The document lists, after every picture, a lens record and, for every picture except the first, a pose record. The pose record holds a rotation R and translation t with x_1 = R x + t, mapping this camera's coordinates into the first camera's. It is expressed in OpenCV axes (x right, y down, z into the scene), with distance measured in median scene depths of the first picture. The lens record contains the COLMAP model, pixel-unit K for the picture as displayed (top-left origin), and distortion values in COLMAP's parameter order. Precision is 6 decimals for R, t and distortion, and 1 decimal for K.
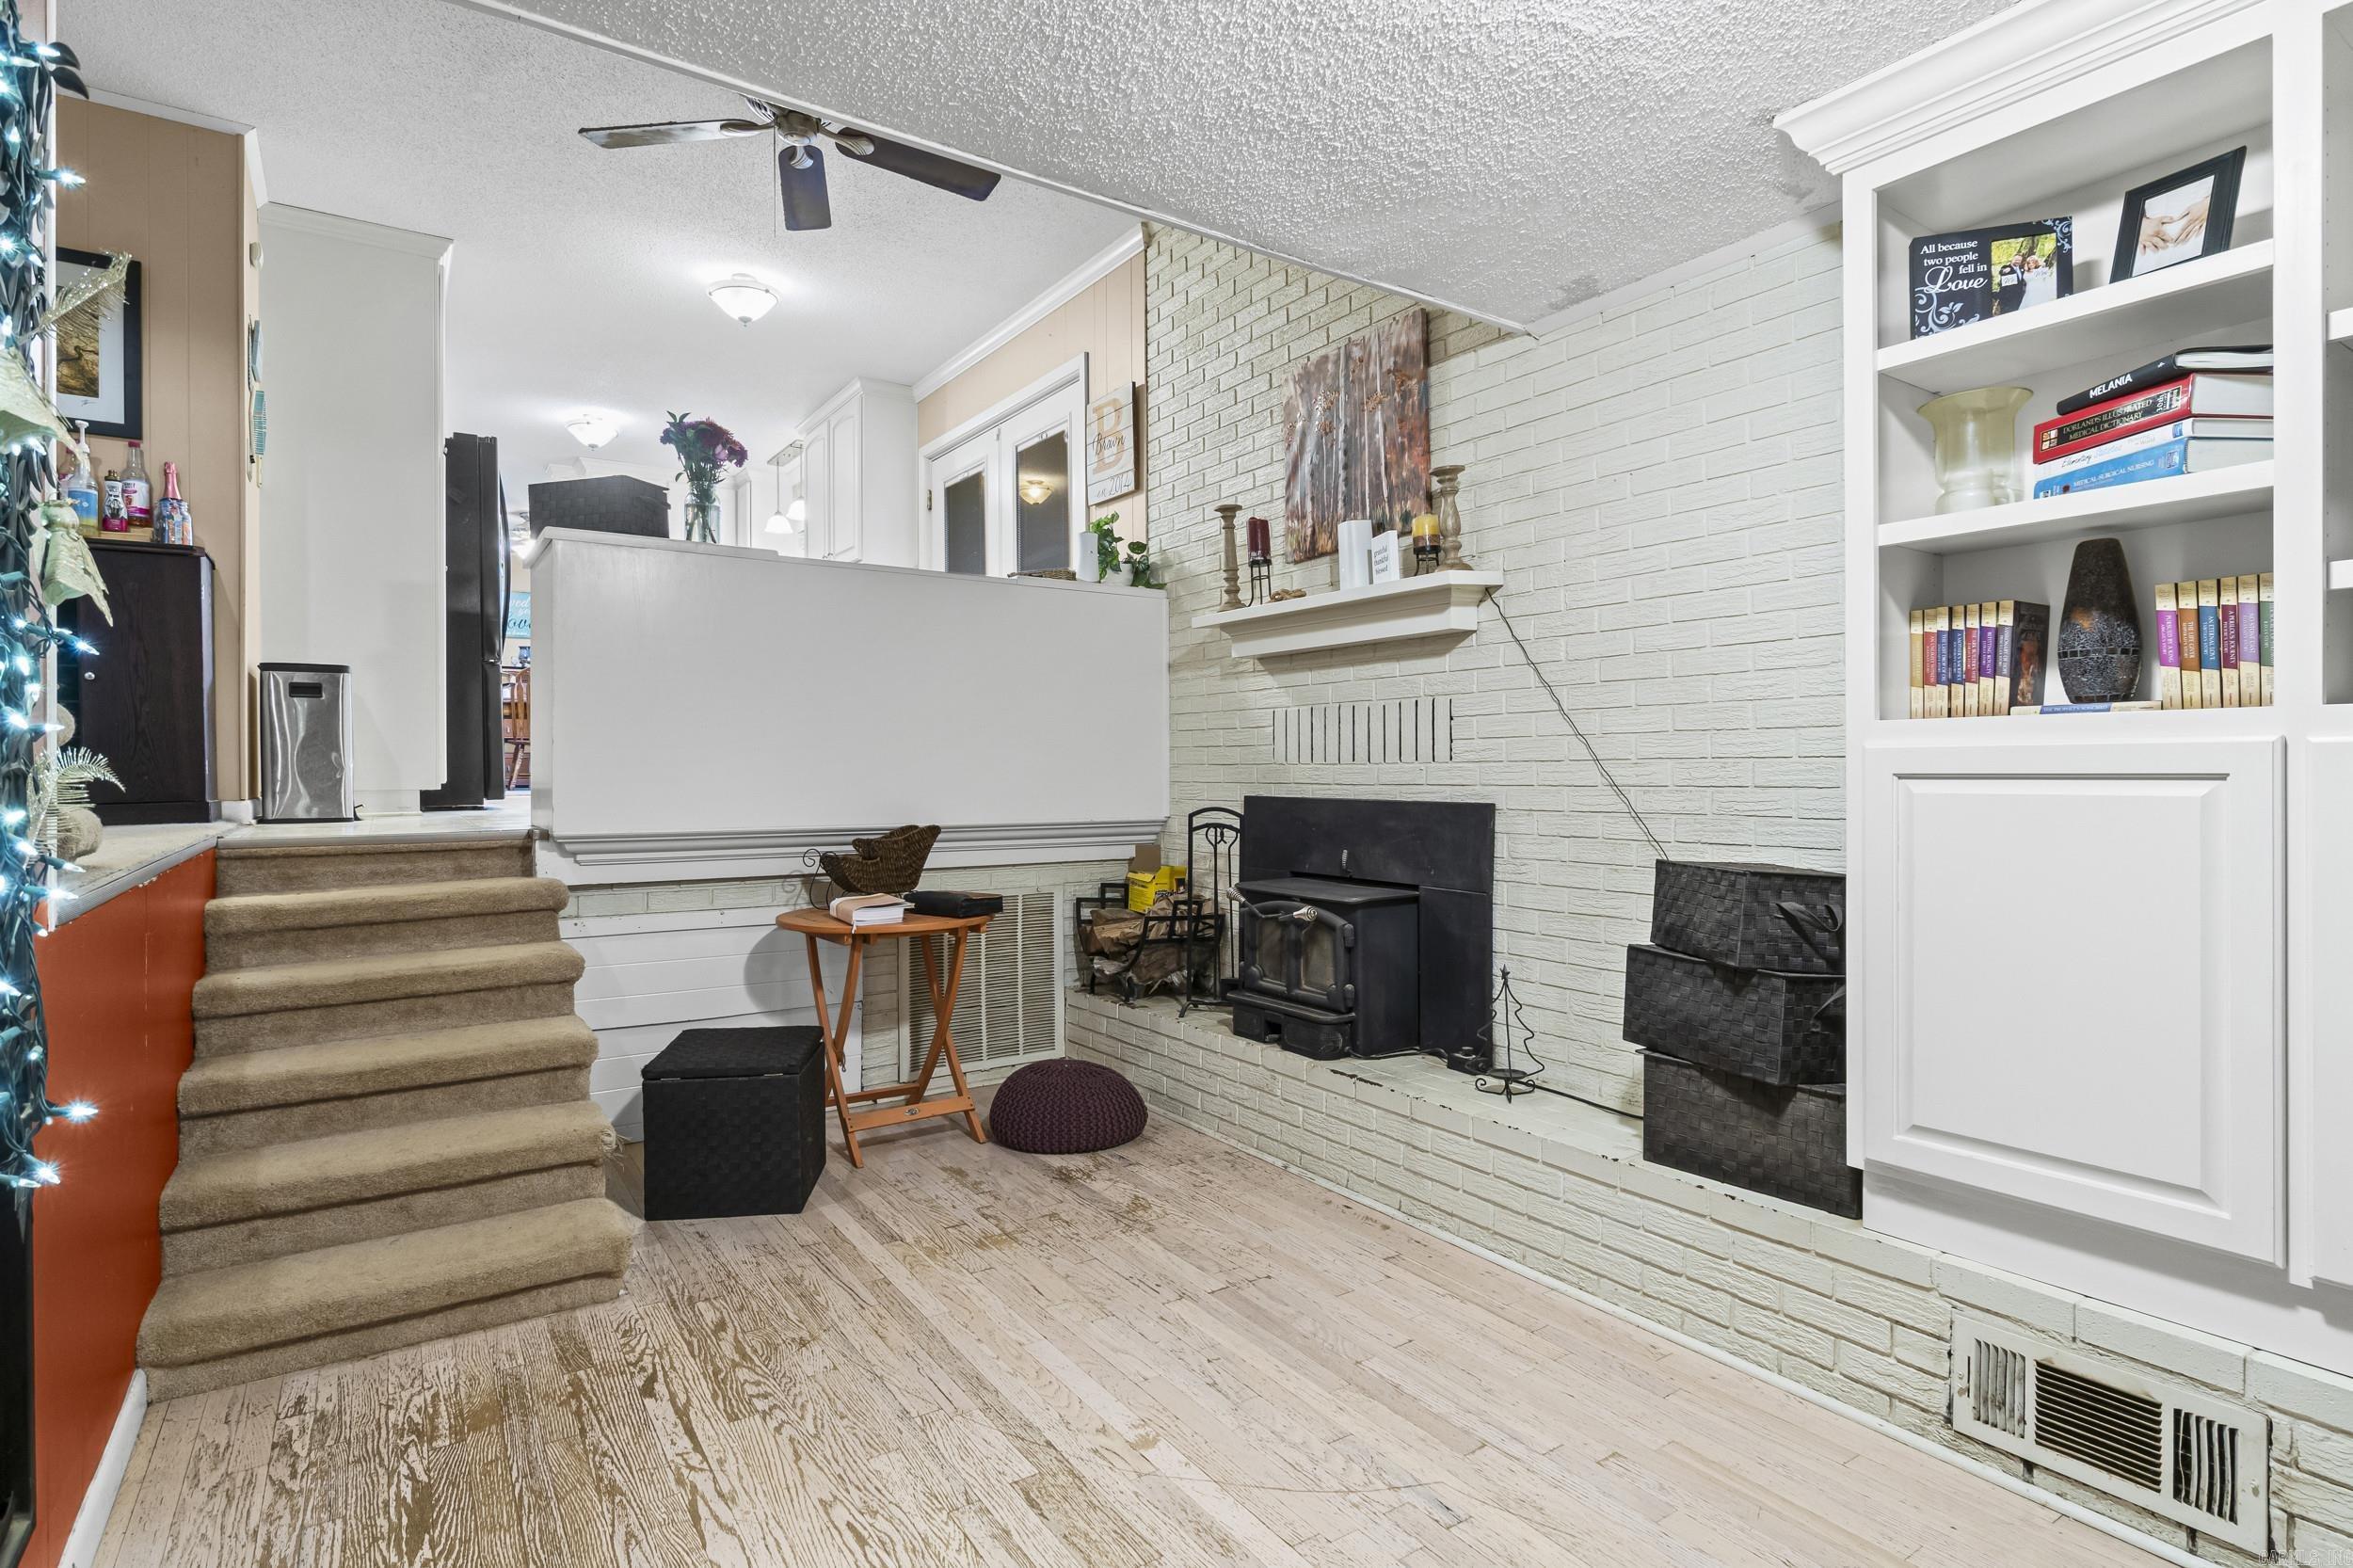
lens RADIAL K [[1186.2, 0, 1123.0], [0, 1186.2, 785.7], [0, 0, 1]] dist [-0.003674, -0.000301]
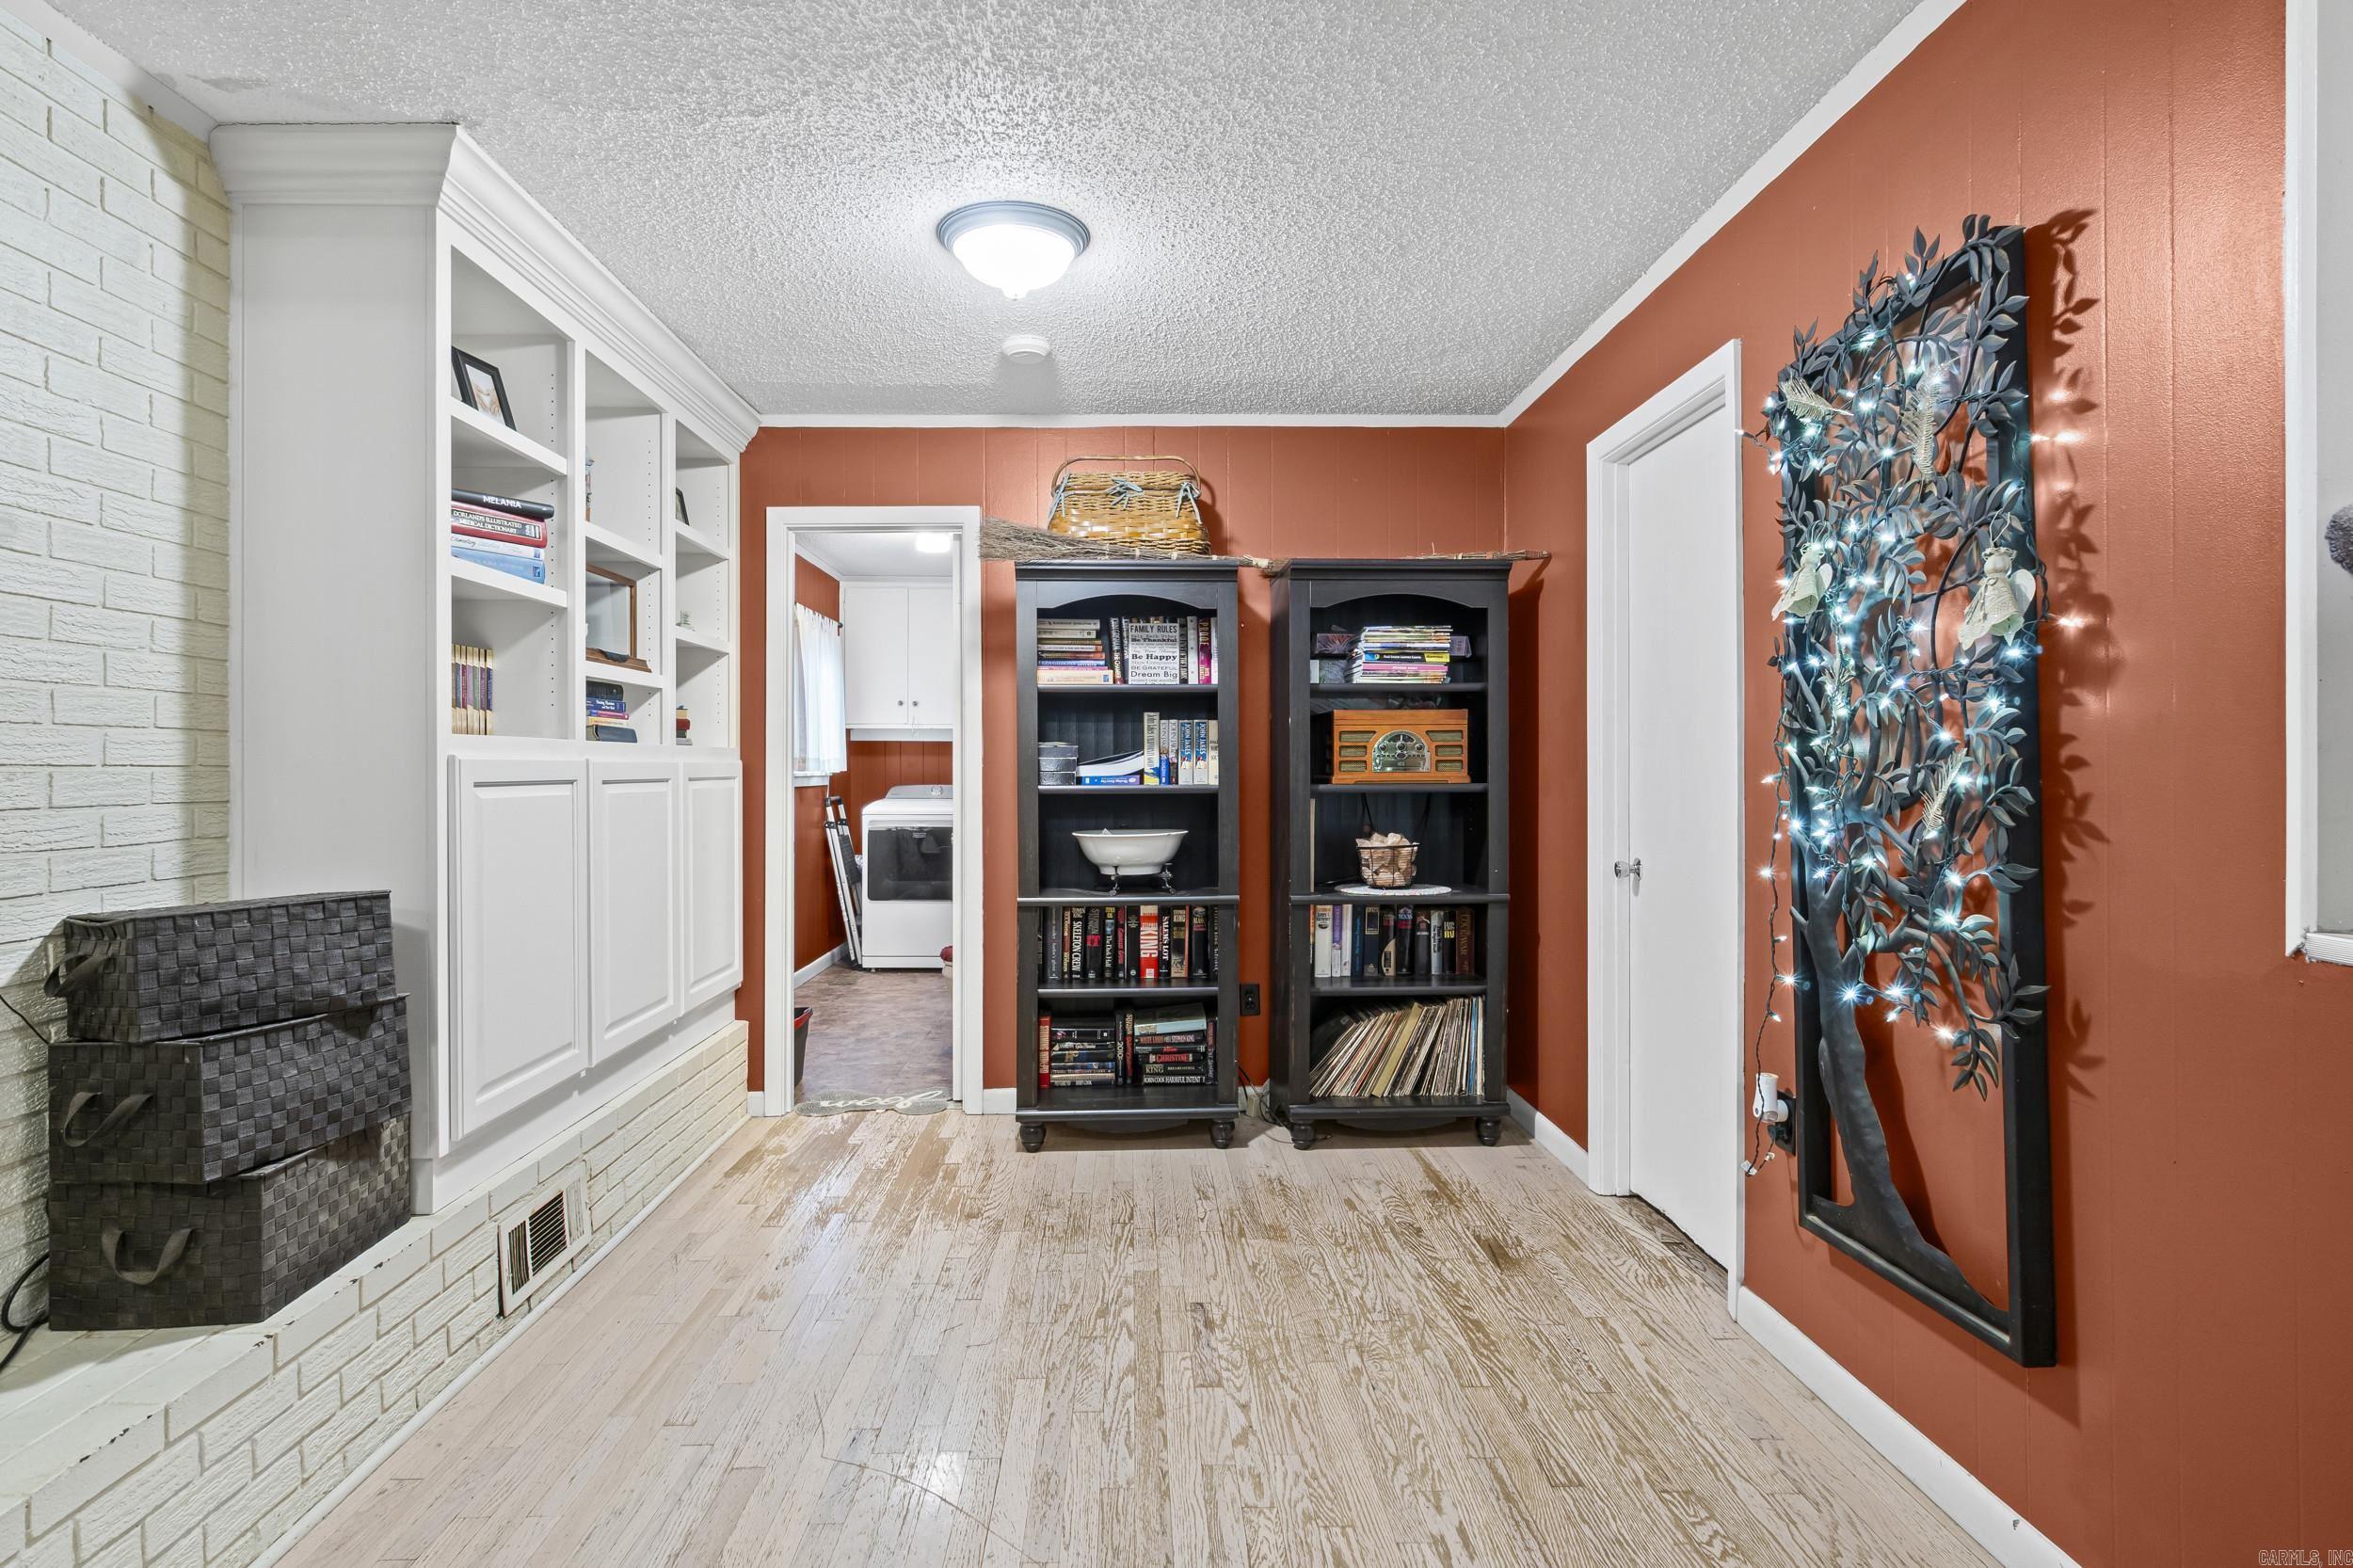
lens RADIAL K [[1186.2, 0, 1180.9], [0, 1186.2, 761.8], [0, 0, 1]] dist [-0.003674, -0.000301]
pose [[-0.854937, 0.005078, 0.518707, -0.372020], [0.010413, 0.999919, 0.007375, -0.022579], [-0.518628, 0.011707, -0.854920, 1.166301]]
